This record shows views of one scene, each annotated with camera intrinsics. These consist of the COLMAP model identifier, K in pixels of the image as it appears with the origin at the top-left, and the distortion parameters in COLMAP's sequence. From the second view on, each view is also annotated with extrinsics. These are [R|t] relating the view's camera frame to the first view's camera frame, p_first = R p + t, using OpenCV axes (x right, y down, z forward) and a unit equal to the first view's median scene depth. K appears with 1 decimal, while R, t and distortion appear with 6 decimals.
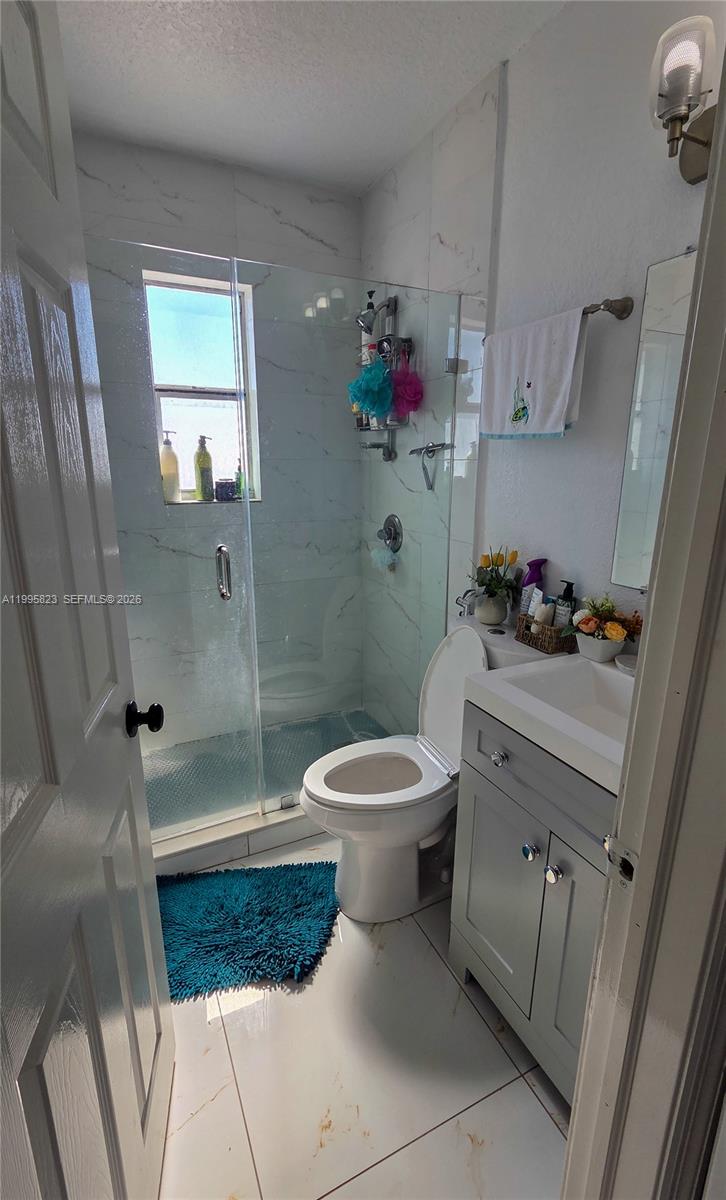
lens RADIAL K [[539.3, 0, 363.0], [0, 539.3, 600.0], [0, 0, 1]] dist [-0.010361, -0.000086]
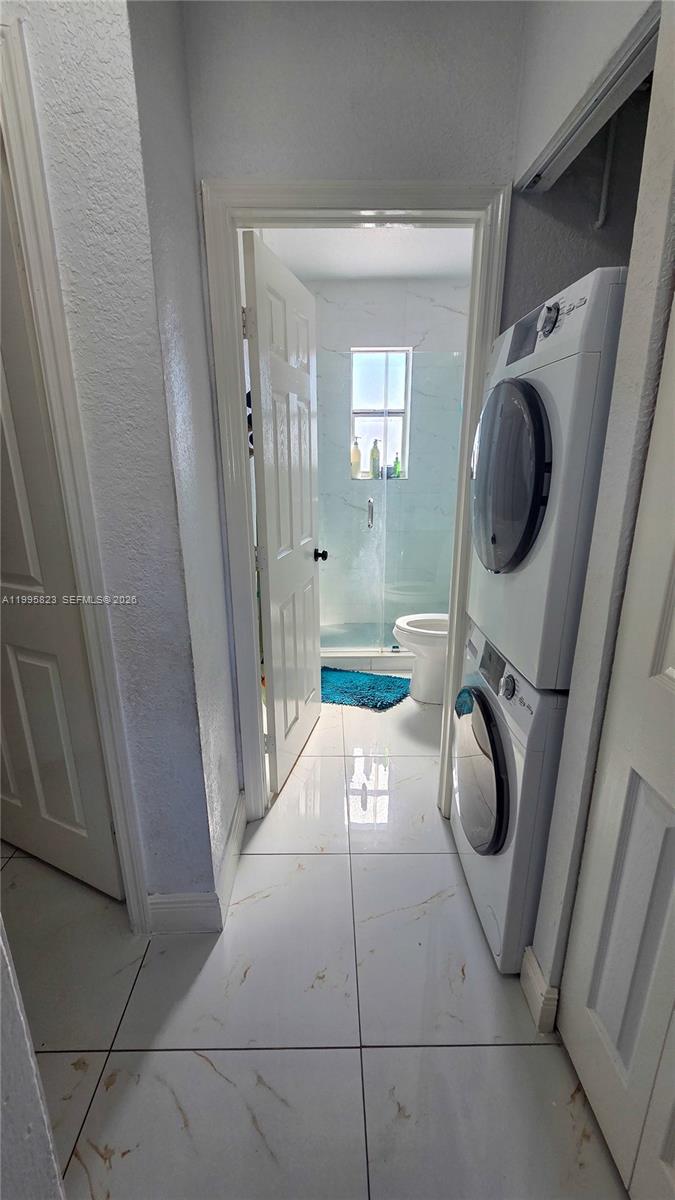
lens RADIAL K [[498.5, 0, 337.5], [0, 498.5, 600.0], [0, 0, 1]] dist [0.000039, 0.000203]
pose [[0.911232, 0.112599, -0.396203, 0.288785], [-0.097633, 0.993542, 0.057813, 0.126705], [0.400154, -0.013999, 0.916341, -0.527809]]
